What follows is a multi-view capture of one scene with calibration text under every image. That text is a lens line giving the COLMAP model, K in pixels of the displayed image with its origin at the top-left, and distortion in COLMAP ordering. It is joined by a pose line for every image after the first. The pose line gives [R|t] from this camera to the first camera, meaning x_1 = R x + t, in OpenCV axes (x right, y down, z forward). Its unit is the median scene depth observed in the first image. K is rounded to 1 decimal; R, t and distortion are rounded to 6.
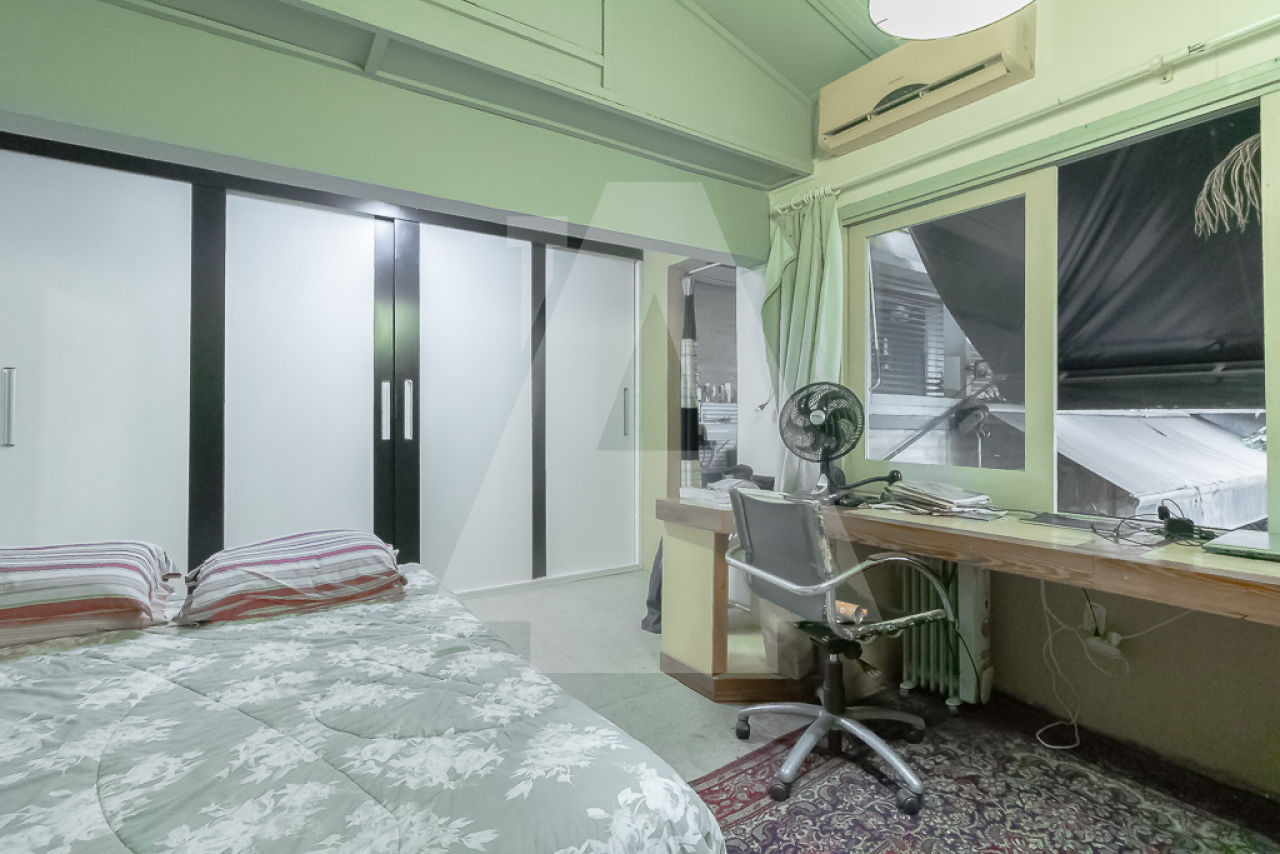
lens RADIAL K [[594.1, 0, 644.4], [0, 594.1, 414.3], [0, 0, 1]] dist [0.008545, 0.000617]
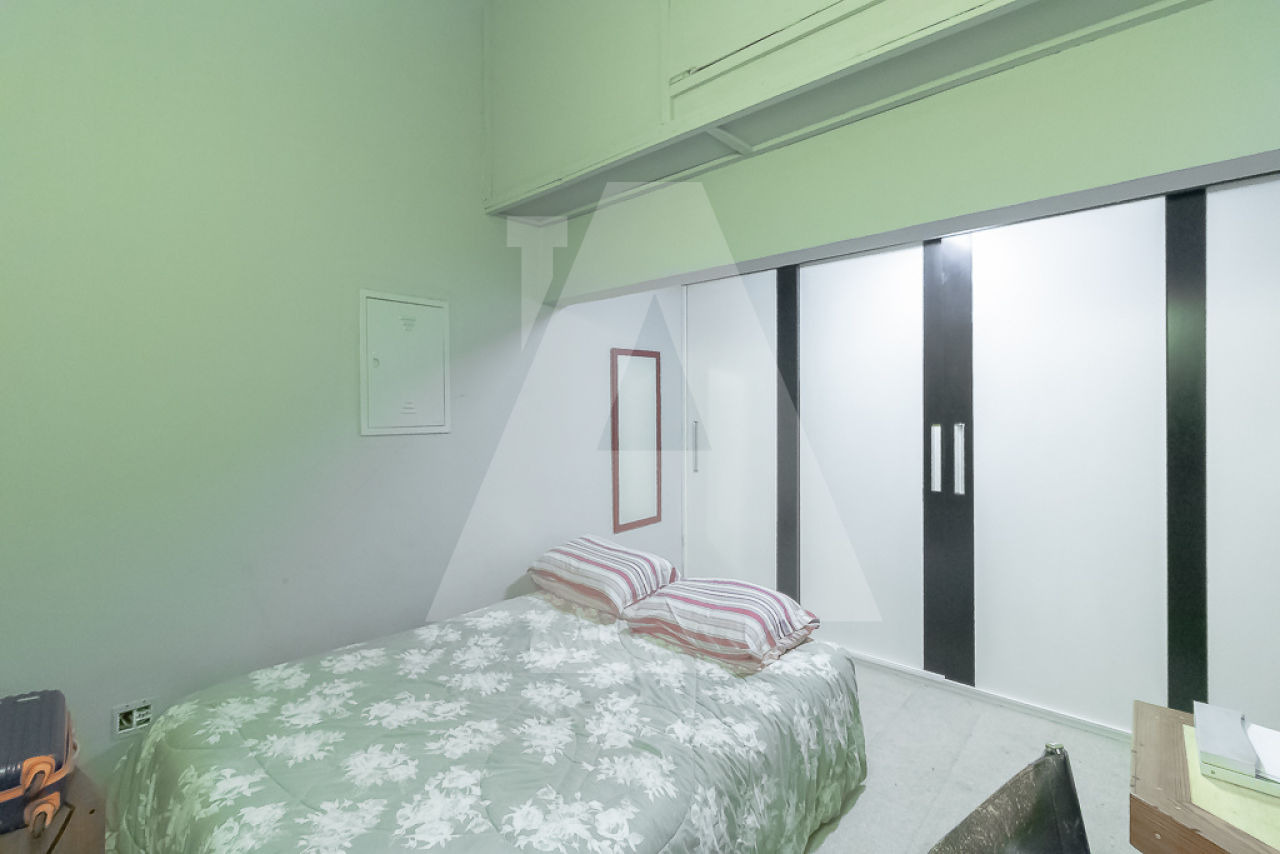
lens RADIAL K [[594.1, 0, 644.4], [0, 594.1, 414.3], [0, 0, 1]] dist [0.008545, 0.000617]
pose [[0.247141, 0.006714, -0.968956, 0.553031], [0.012403, 0.999872, 0.010092, -0.151983], [0.968900, -0.014512, 0.247026, 0.636943]]
